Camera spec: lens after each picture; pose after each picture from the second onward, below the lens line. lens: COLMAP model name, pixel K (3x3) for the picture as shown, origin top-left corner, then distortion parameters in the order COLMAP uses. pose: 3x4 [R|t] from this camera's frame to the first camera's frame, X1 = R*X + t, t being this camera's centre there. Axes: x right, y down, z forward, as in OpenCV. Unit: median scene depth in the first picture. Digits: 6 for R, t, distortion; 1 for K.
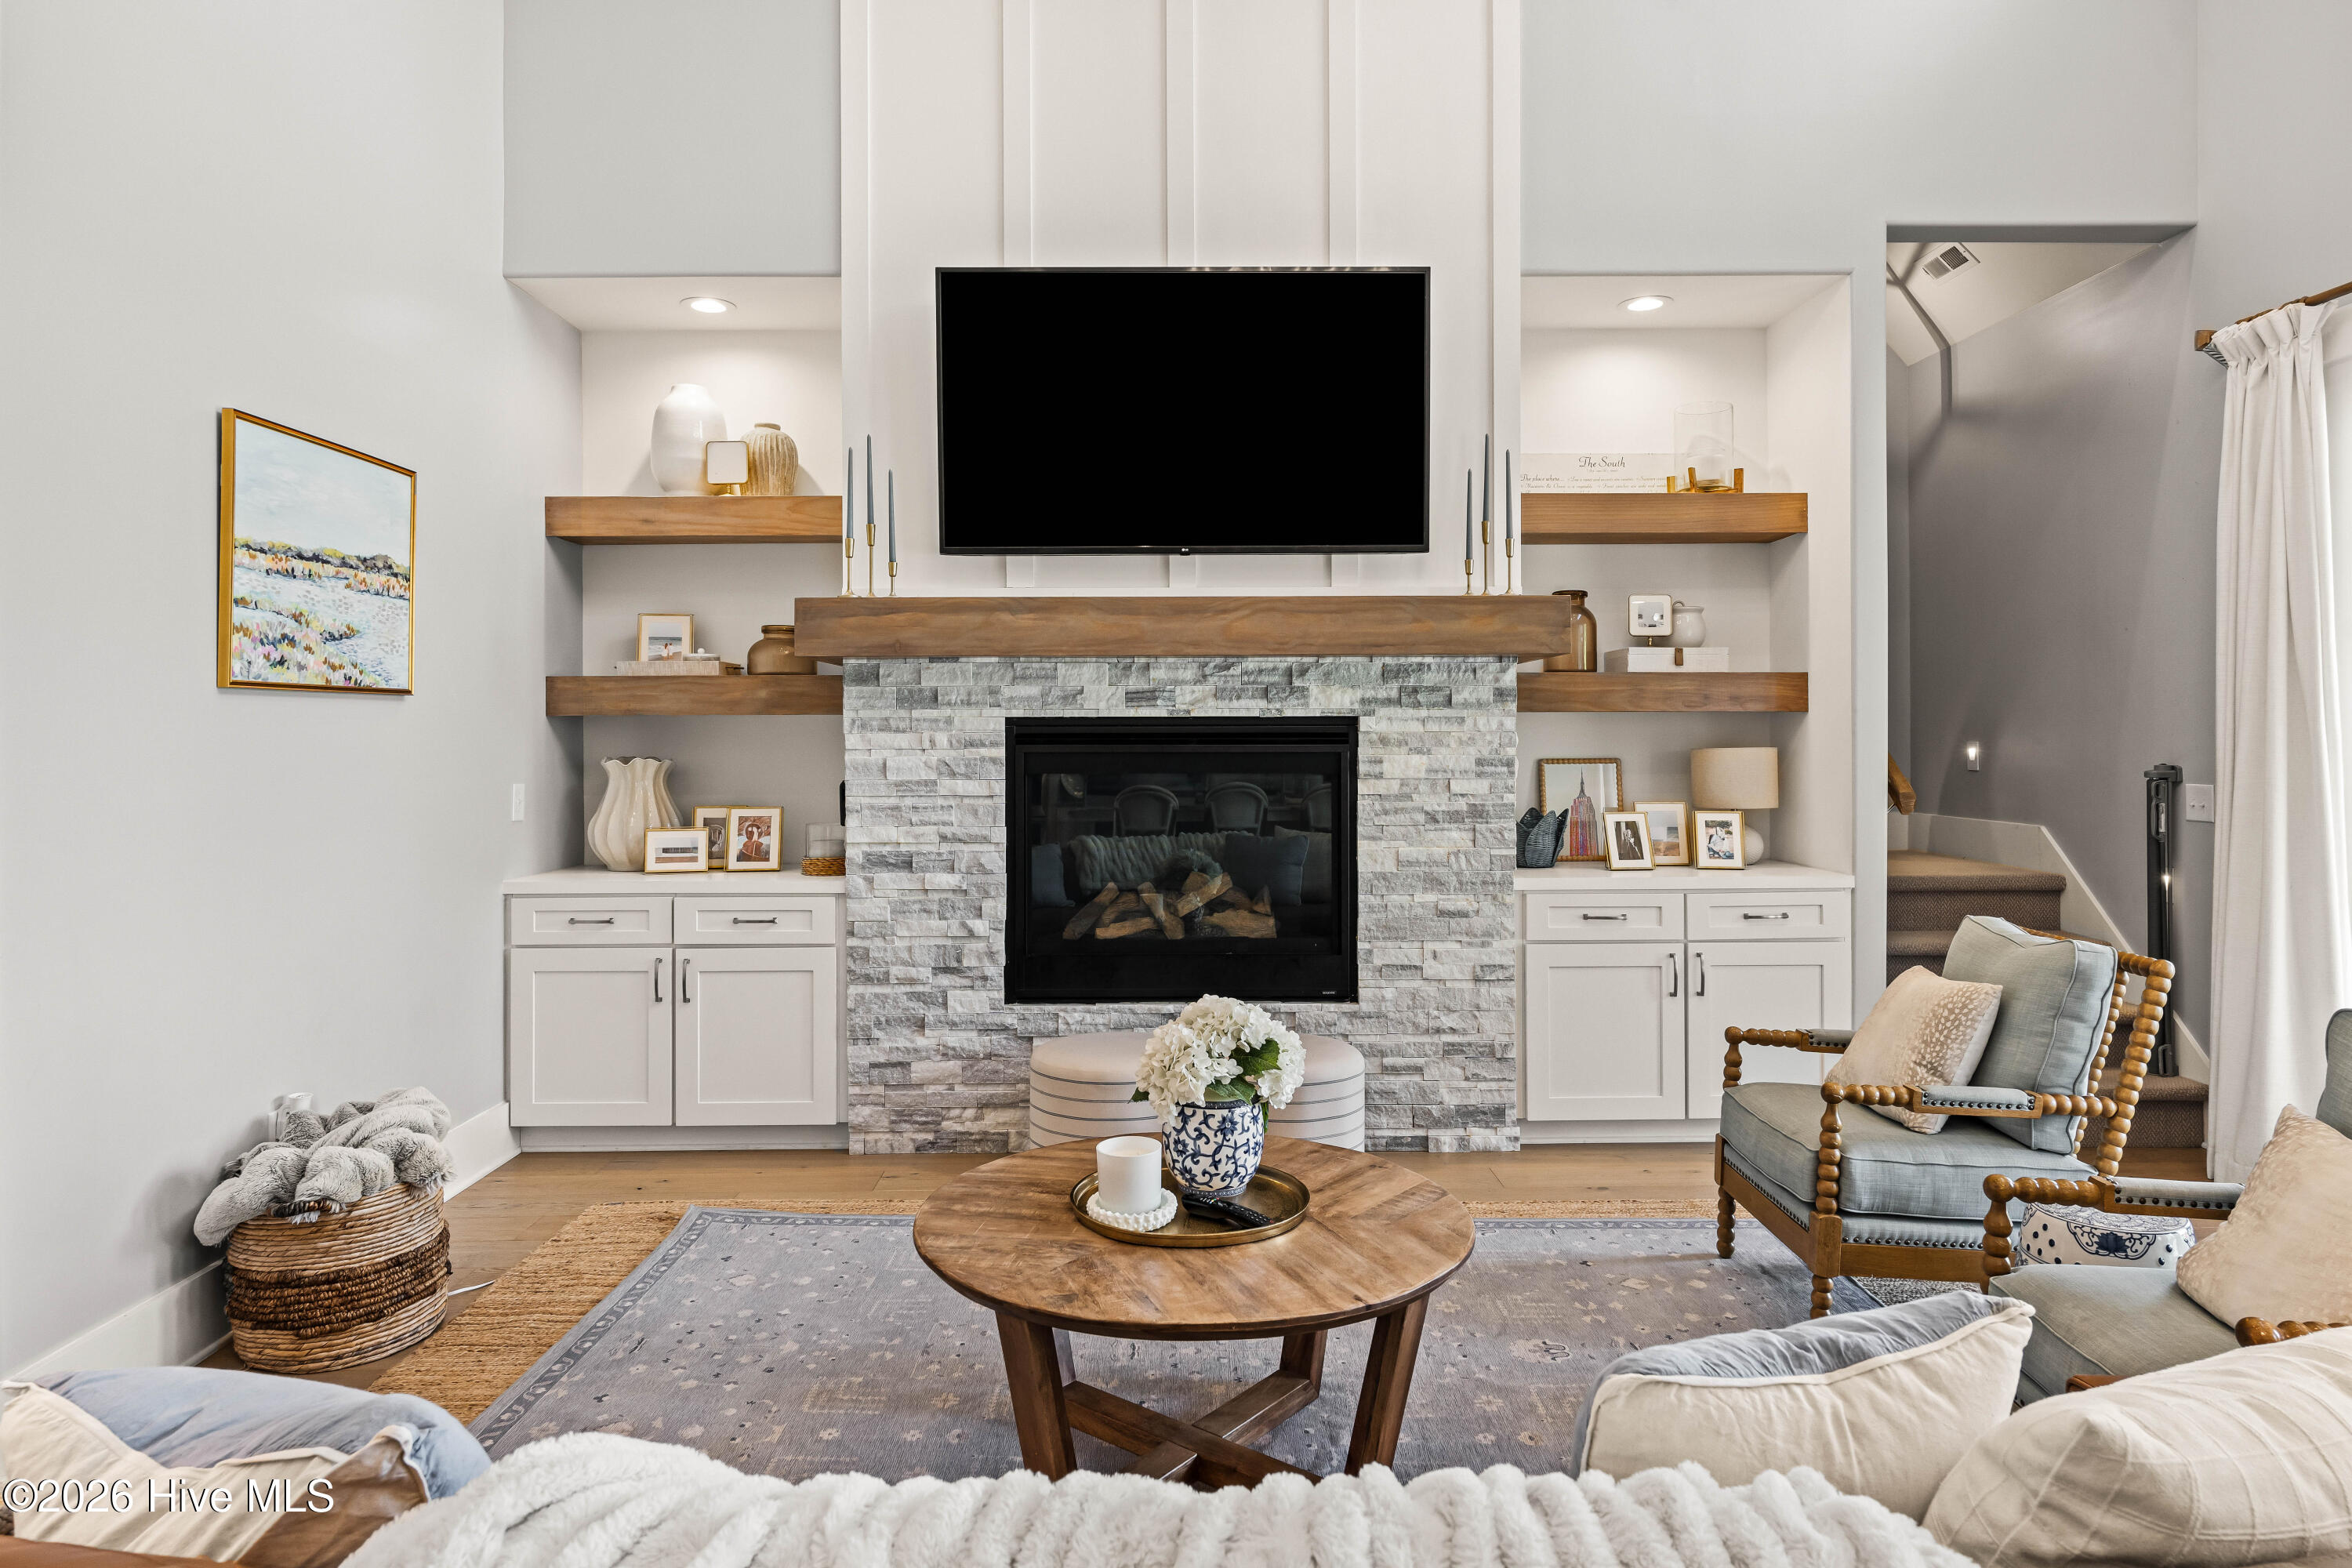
lens RADIAL K [[1382.5, 0, 1176.1], [0, 1382.5, 739.2], [0, 0, 1]] dist [-0.000234, -0.001721]
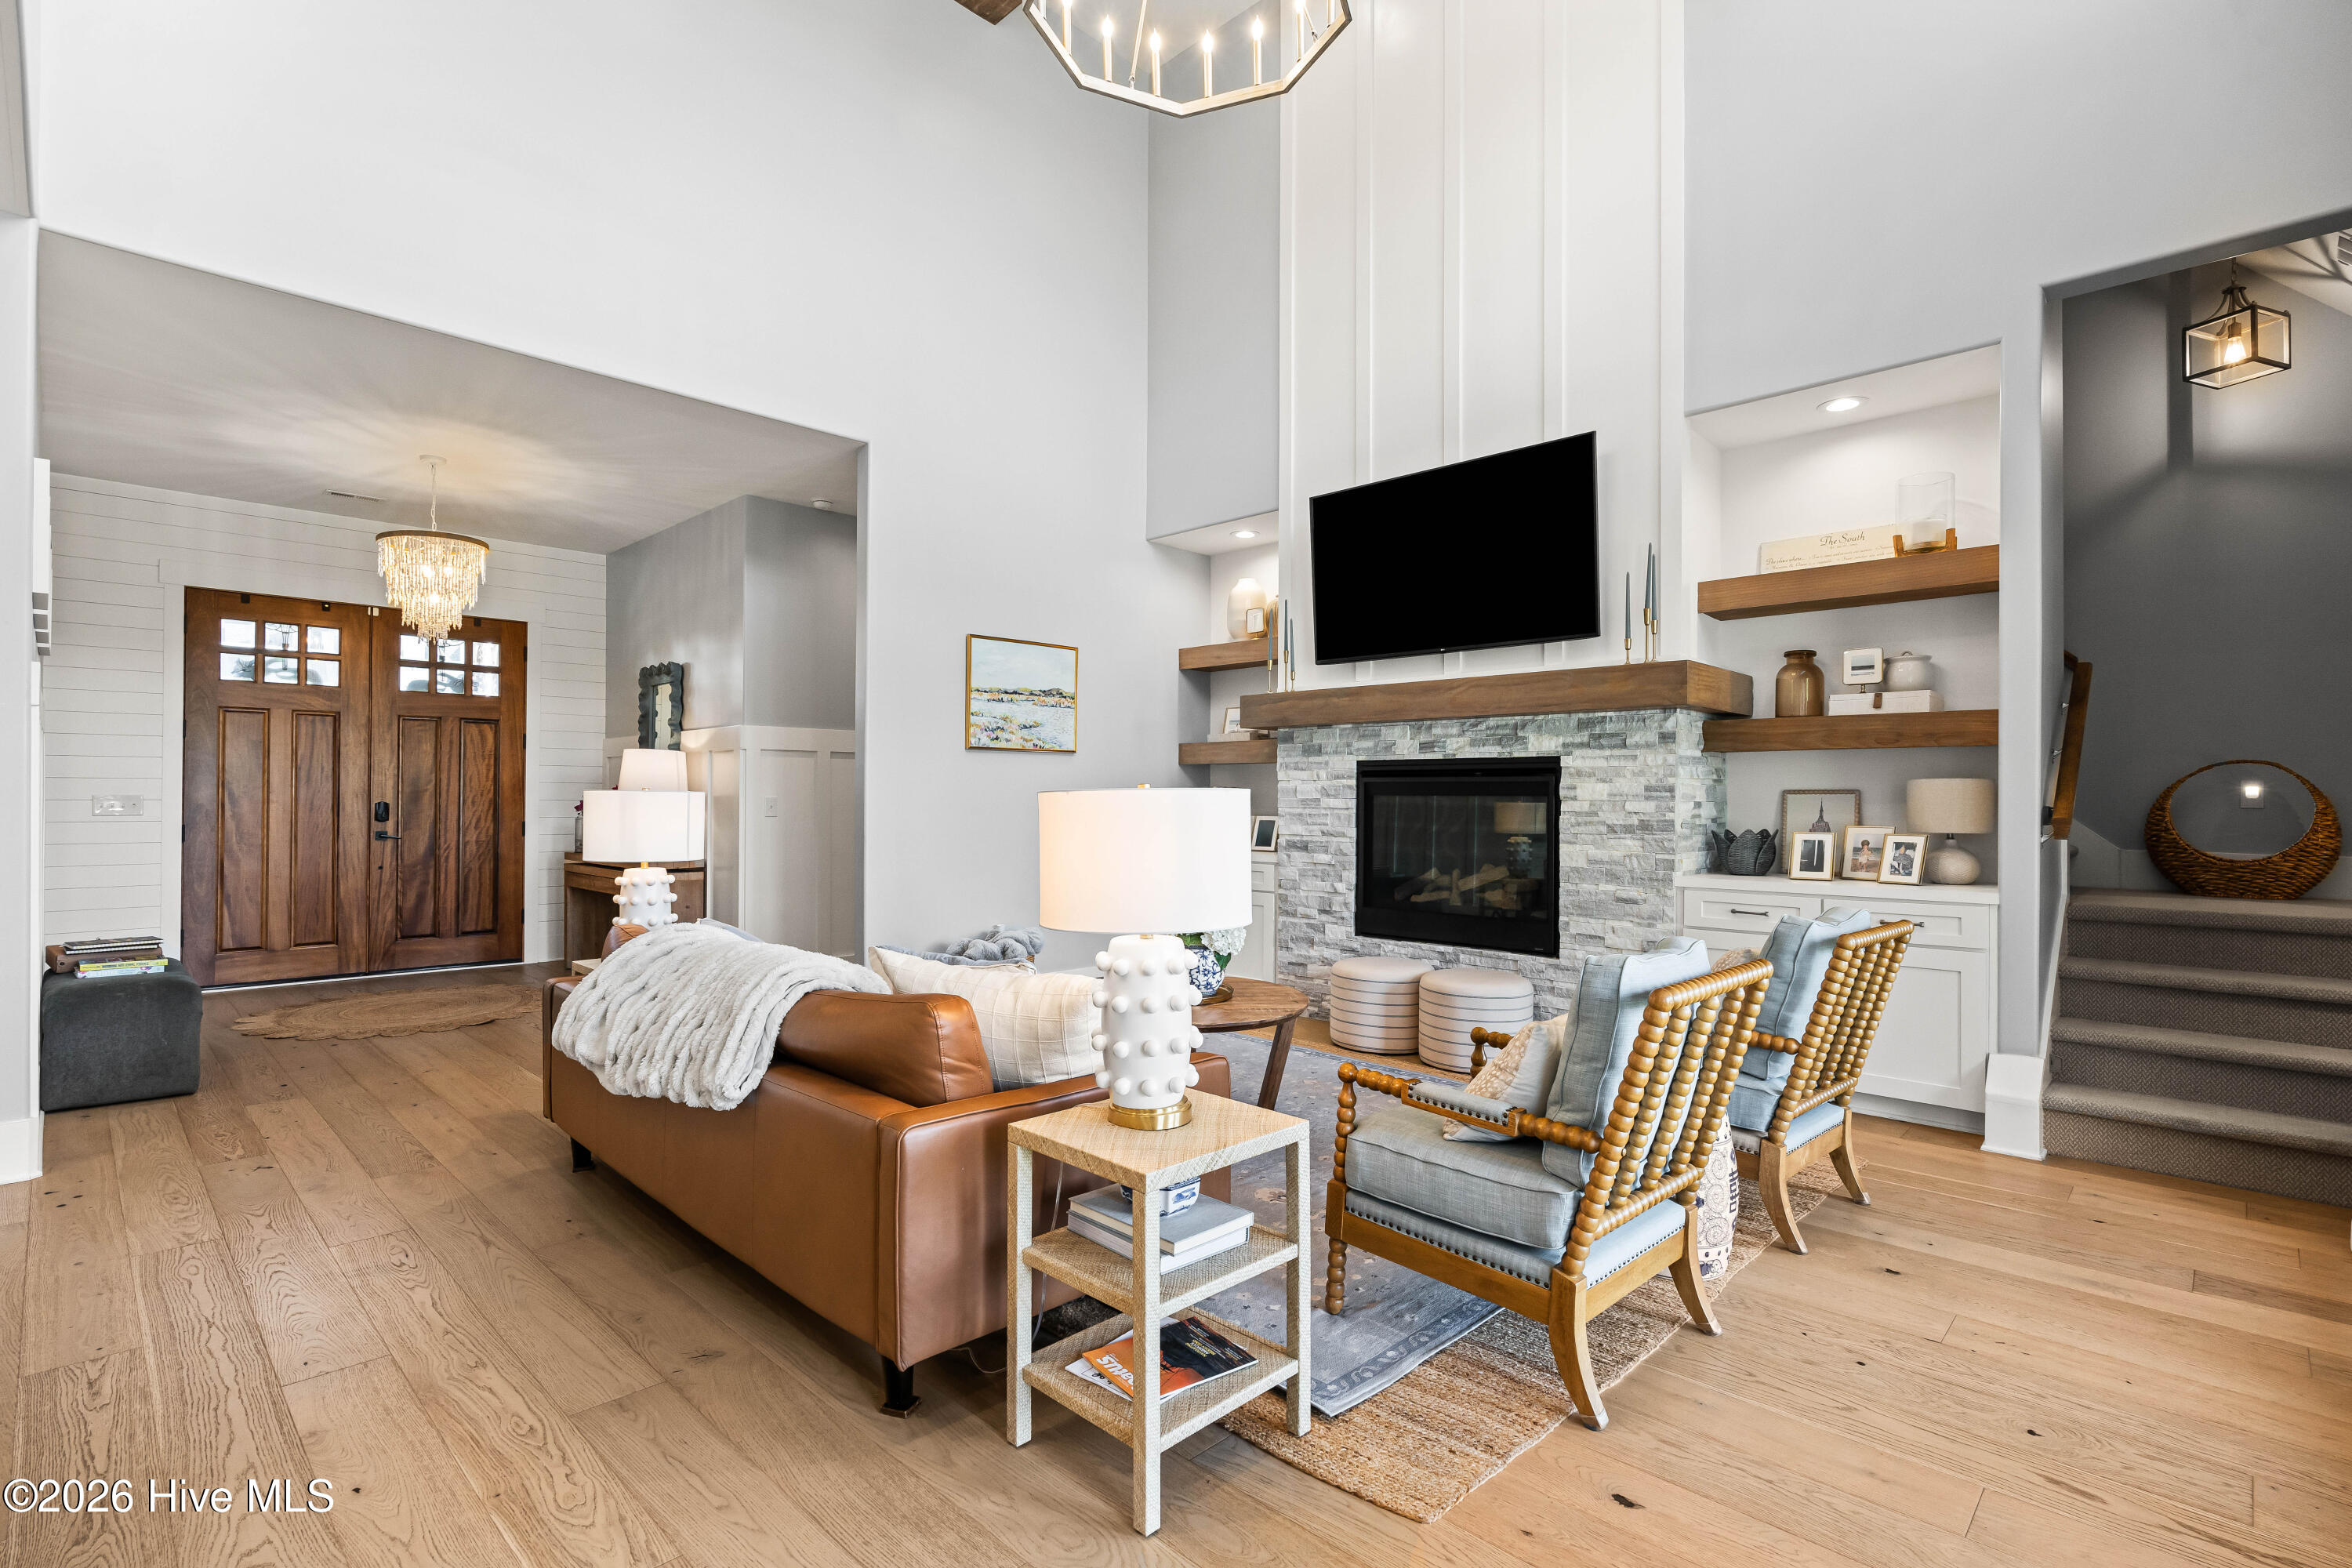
lens RADIAL K [[1109.2, 0, 1179.0], [0, 1109.2, 802.9], [0, 0, 1]] dist [0.000146, 0.000000]
pose [[0.705524, 0.010599, -0.708607, 0.661225], [-0.010927, 0.999932, 0.004078, 0.031032], [0.708602, 0.004866, 0.705592, -0.077466]]
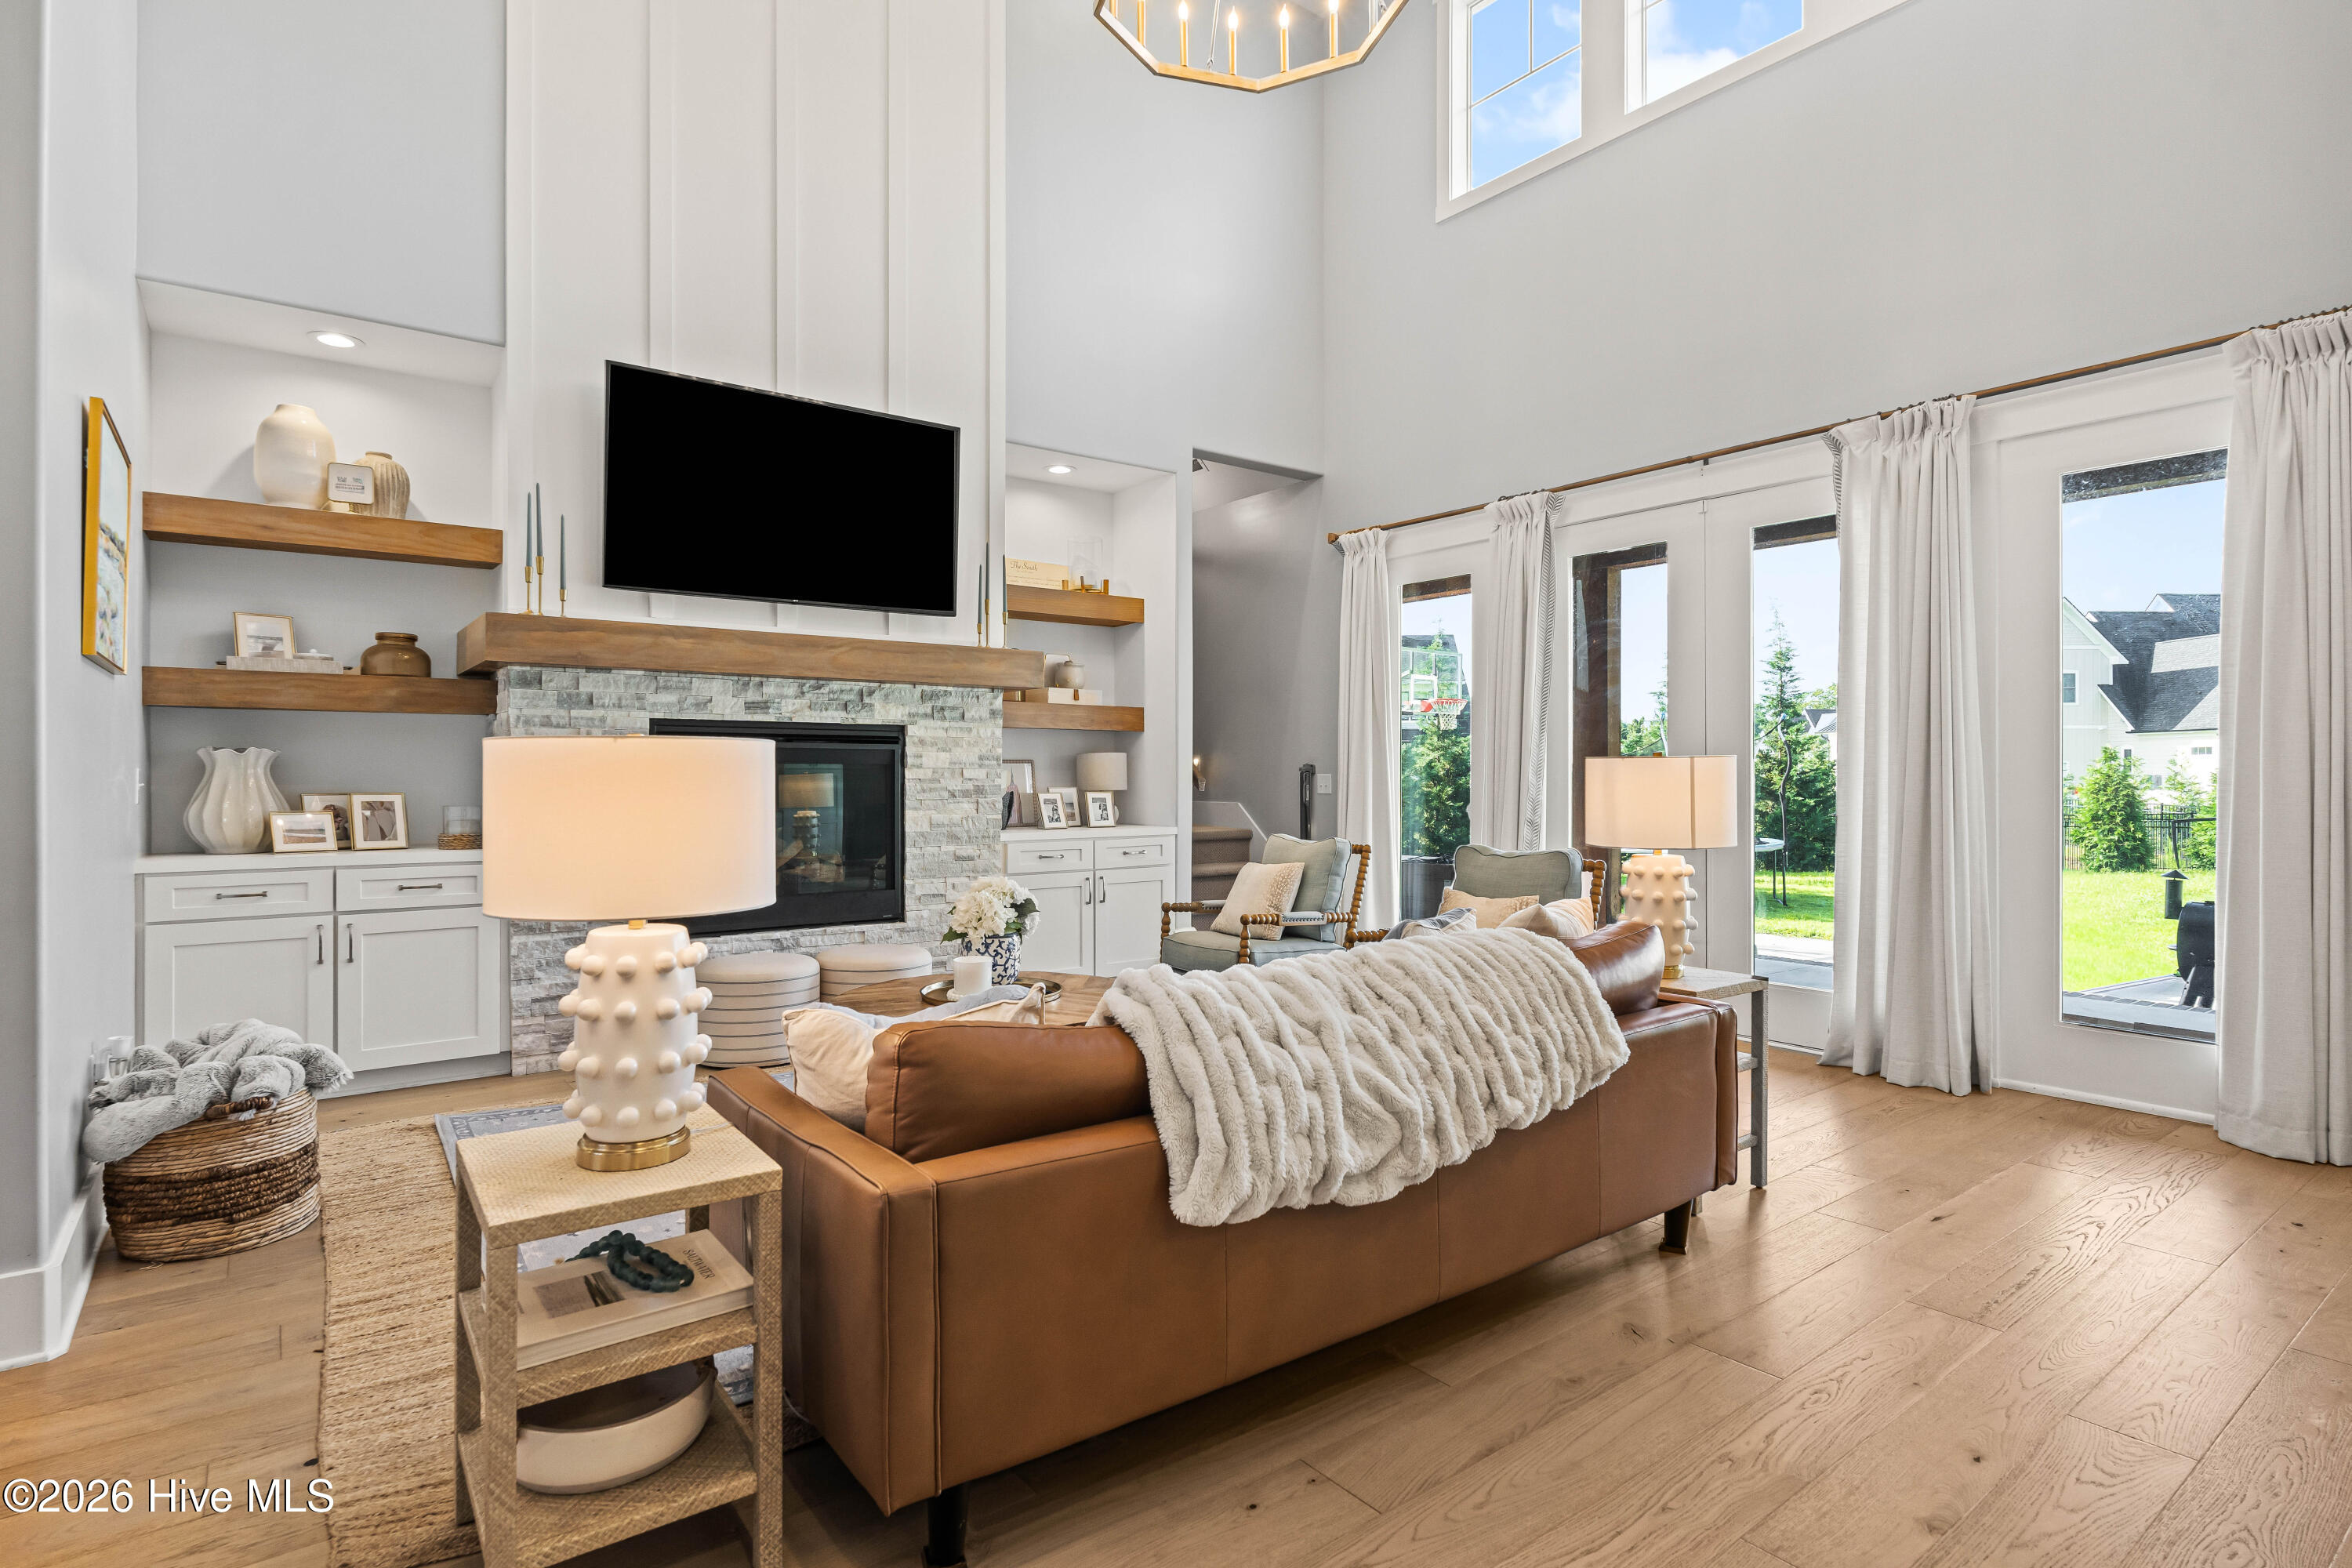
lens RADIAL K [[1191.0, 0, 1176.0], [0, 1191.0, 784.0], [0, 0, 1]] dist [-0.001308, 0.000005]
pose [[0.802386, -0.001741, 0.596803, -0.390136], [-0.000760, 0.999992, 0.003940, 0.040343], [-0.596805, -0.003615, 0.802378, -0.178521]]
